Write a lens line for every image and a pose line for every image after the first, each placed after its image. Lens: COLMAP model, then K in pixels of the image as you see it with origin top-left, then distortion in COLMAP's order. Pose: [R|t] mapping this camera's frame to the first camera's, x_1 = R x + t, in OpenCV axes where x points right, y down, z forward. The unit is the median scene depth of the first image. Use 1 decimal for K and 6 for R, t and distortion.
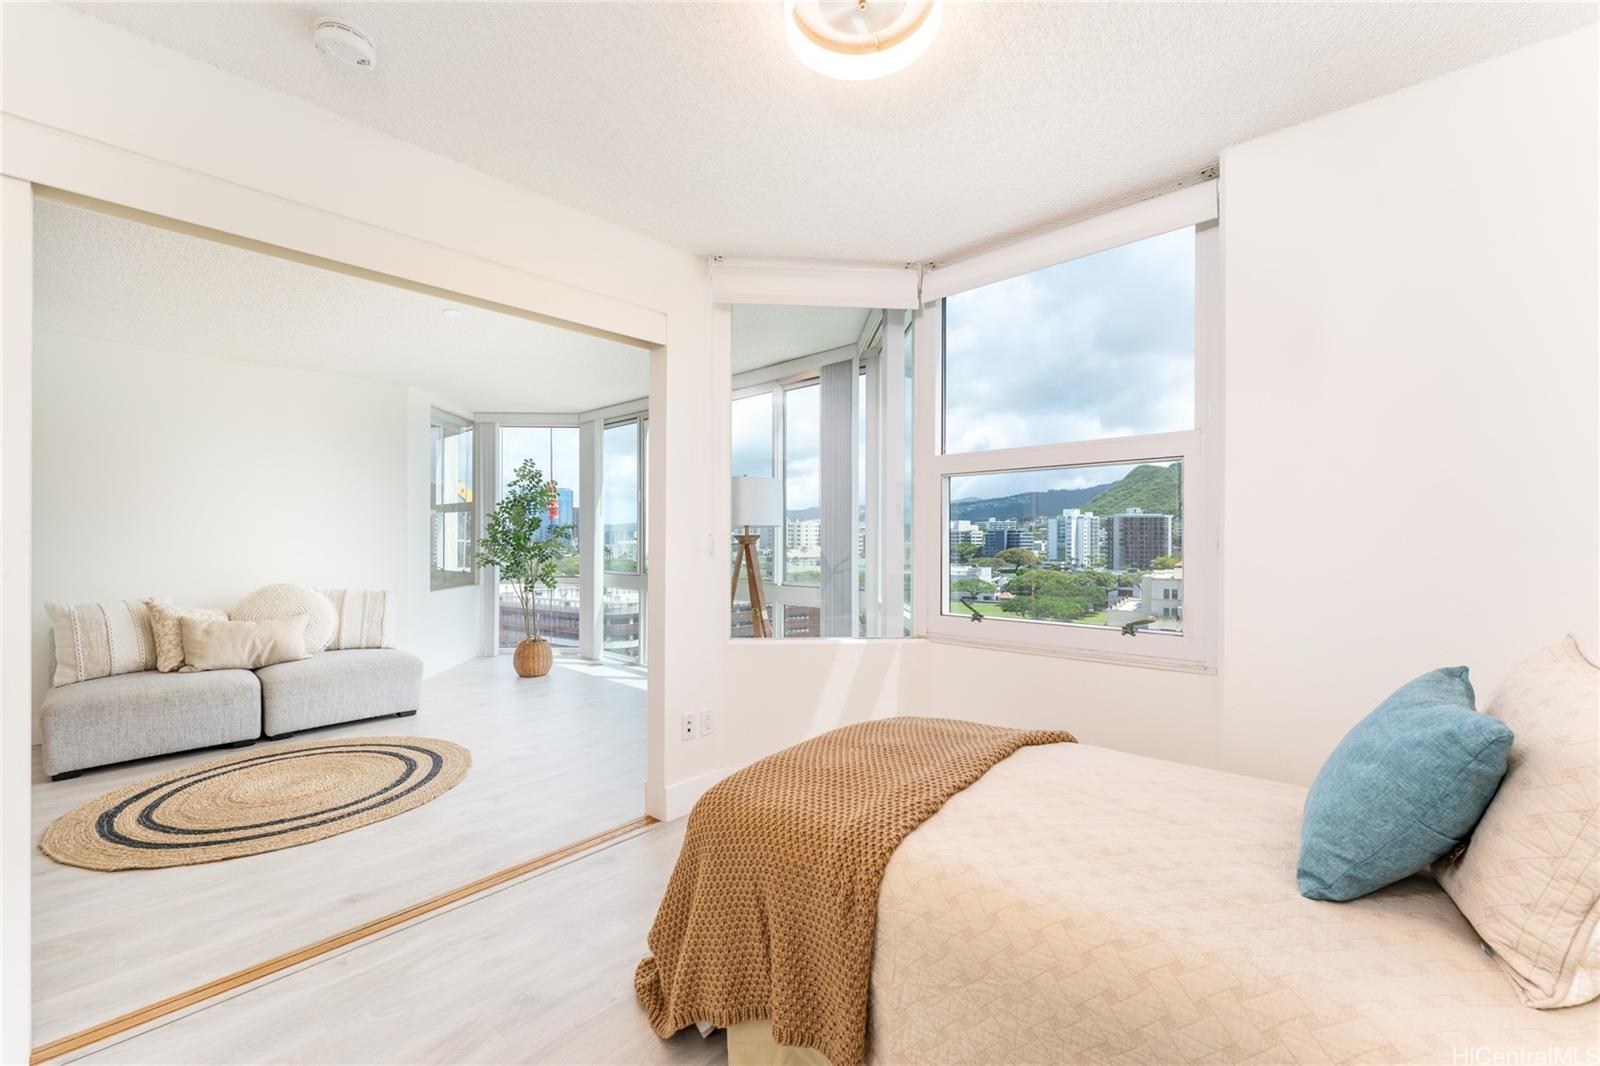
lens RADIAL K [[648.0, 0, 793.8], [0, 648.0, 539.5], [0, 0, 1]] dist [0.001824, 0.000260]
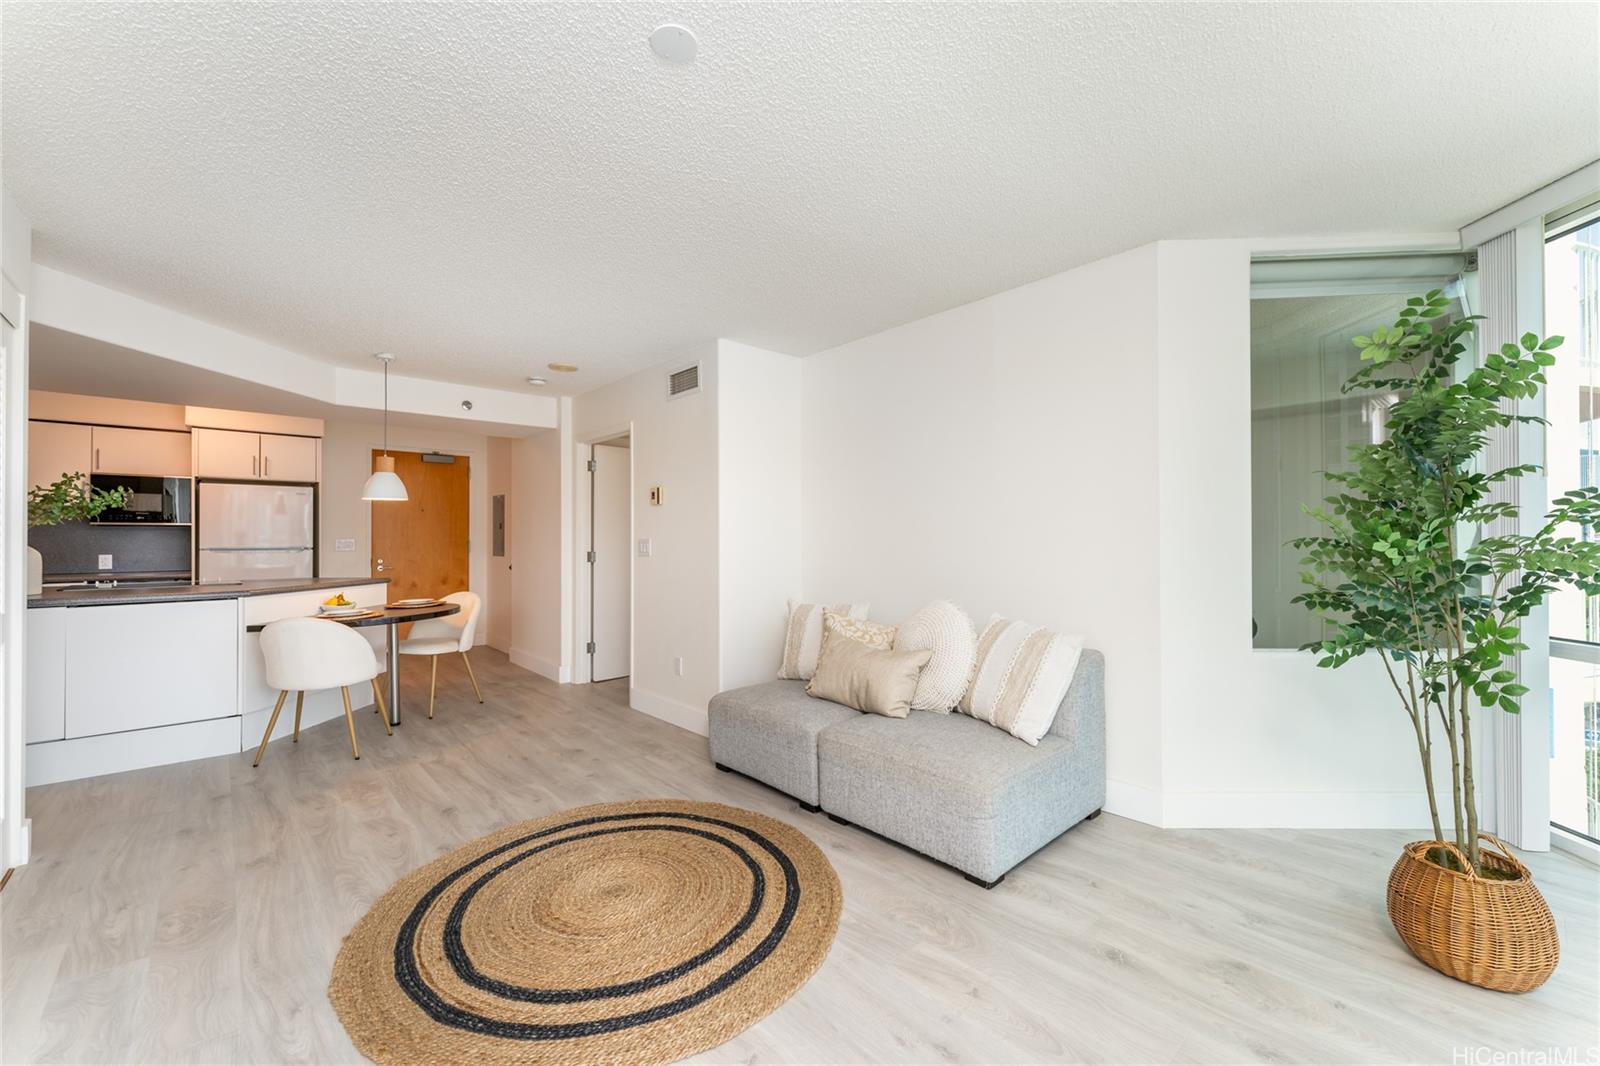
lens RADIAL K [[645.2, 0, 794.8], [0, 645.2, 532.2], [0, 0, 1]] dist [0.001456, 0.000290]
pose [[-0.098952, -0.011776, -0.995023, -0.085918], [0.003438, 0.999920, -0.012176, -0.000745], [0.995086, -0.004625, -0.098903, 1.121820]]
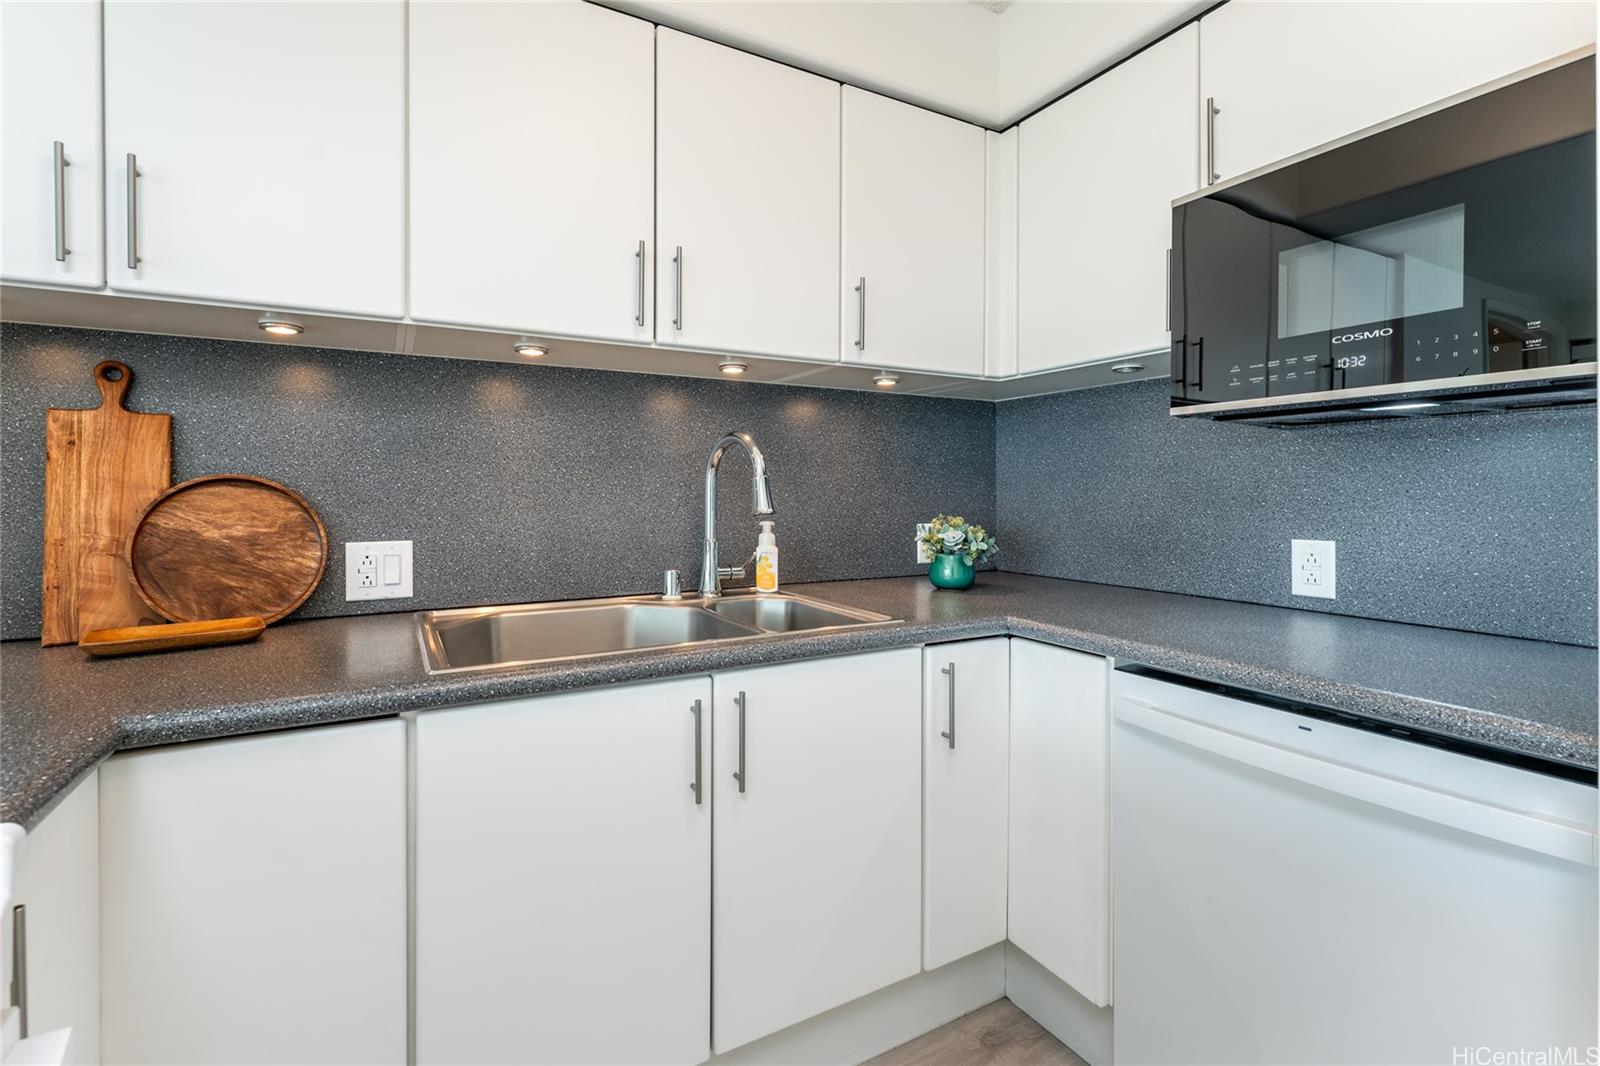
lens RADIAL K [[674.1, 0, 751.9], [0, 674.1, 496.8], [0, 0, 1]] dist [-0.000850, -0.000178]
pose [[-0.939941, -0.004456, 0.341309, -1.310455], [-0.002713, 0.999981, 0.005583, 0.000873], [-0.341327, 0.004322, -0.939935, -0.200944]]
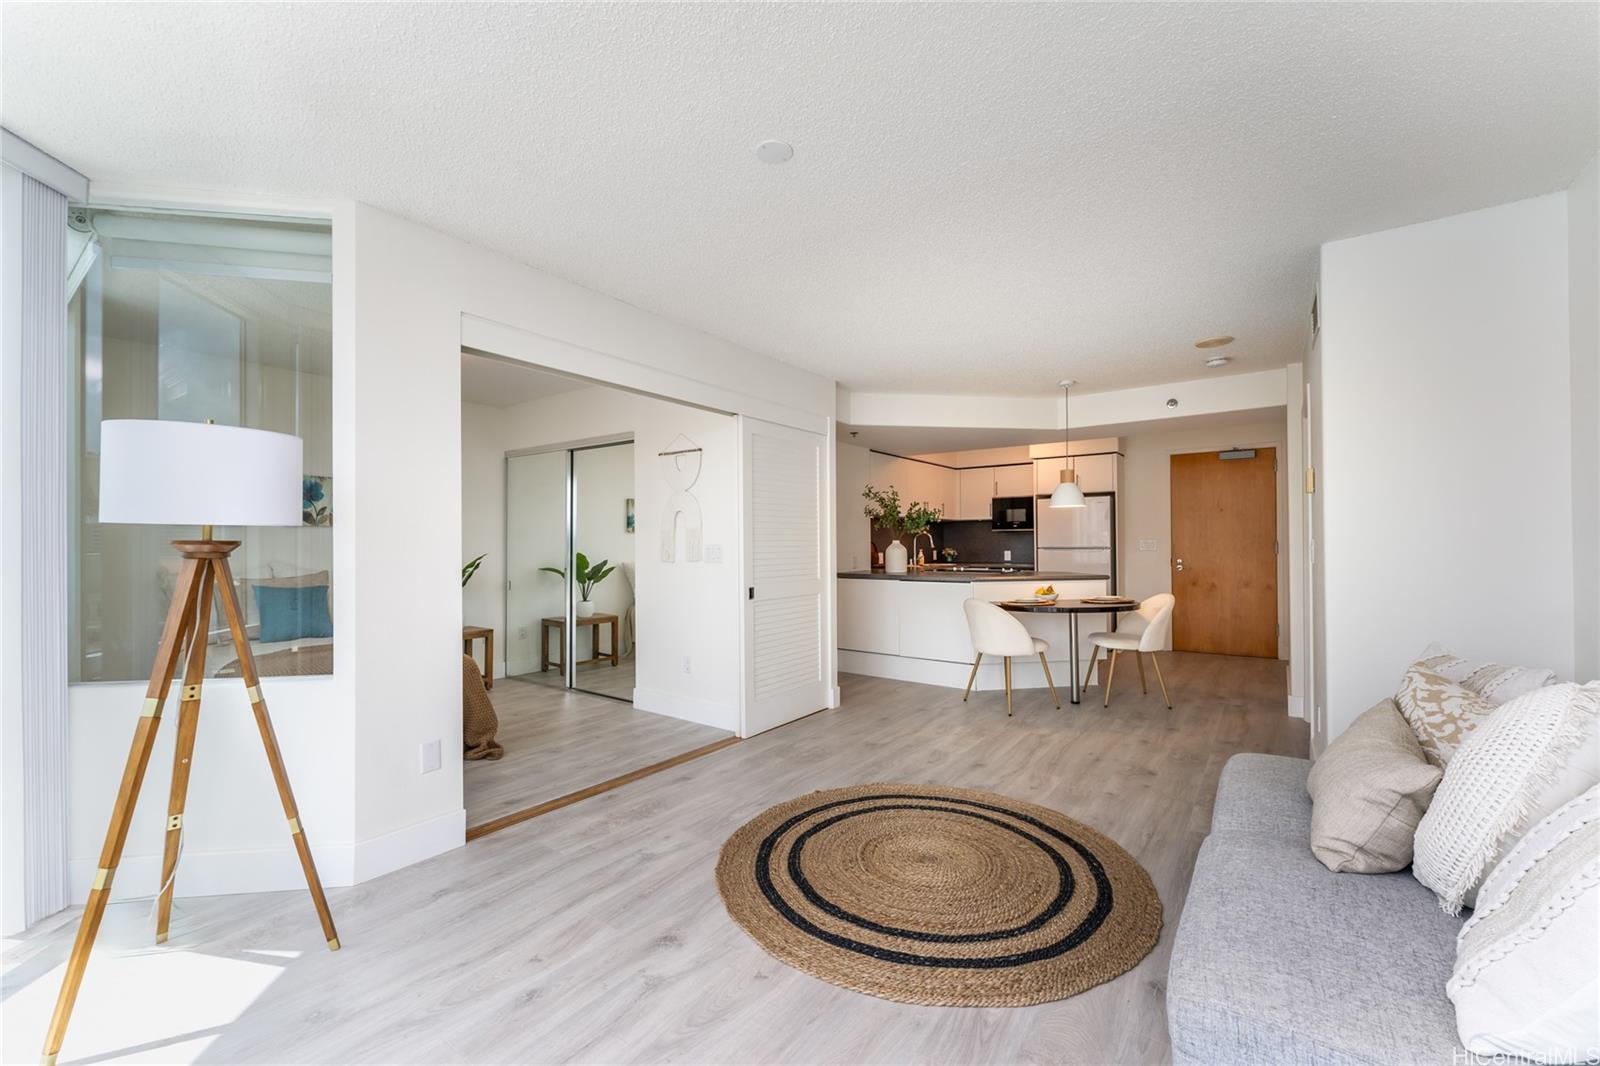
lens RADIAL K [[643.5, 0, 799.5], [0, 643.5, 536.9], [0, 0, 1]] dist [0.000244, 0.000104]
pose [[-0.994394, 0.003817, -0.105666, -0.481761], [0.004888, 0.999939, -0.009879, -0.002346], [0.105622, -0.010341, -0.994353, 1.559219]]
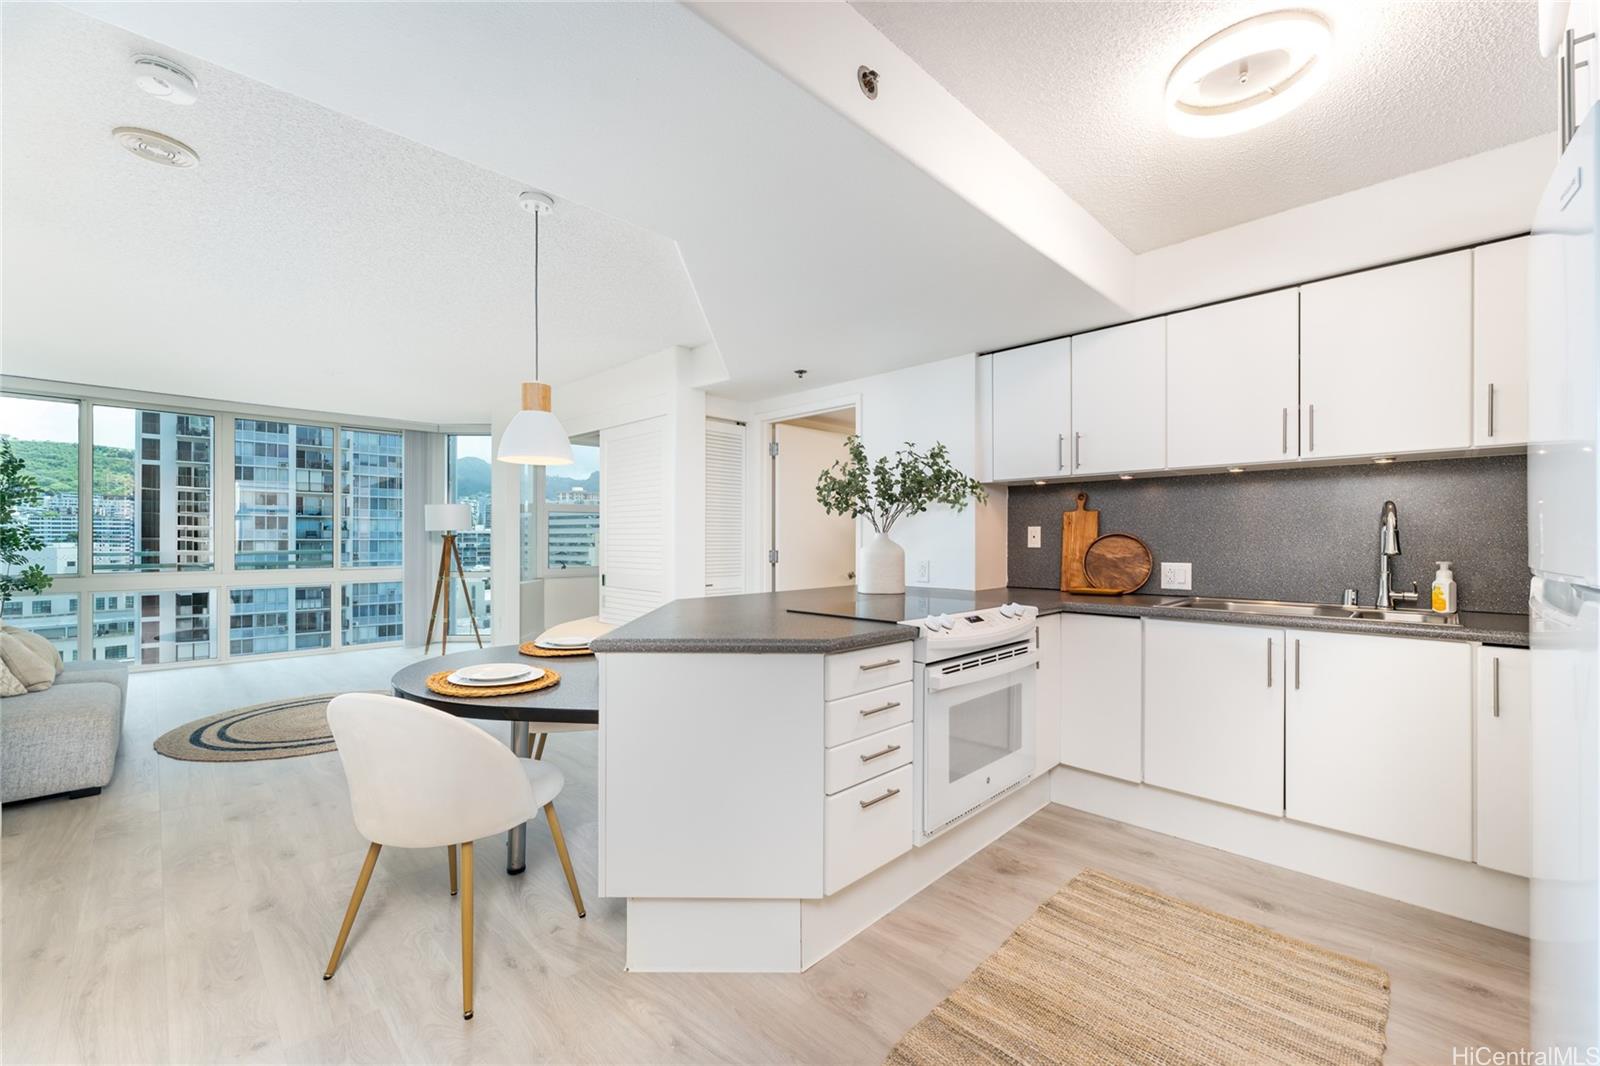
lens RADIAL K [[652.6, 0, 789.0], [0, 652.6, 537.8], [0, 0, 1]] dist [0.008633, 0.000081]
pose [[0.056487, -0.000090, 0.998403, -1.851703], [-0.002065, 0.999998, 0.000207, -0.001314], [-0.998401, -0.002074, 0.056487, -0.046337]]
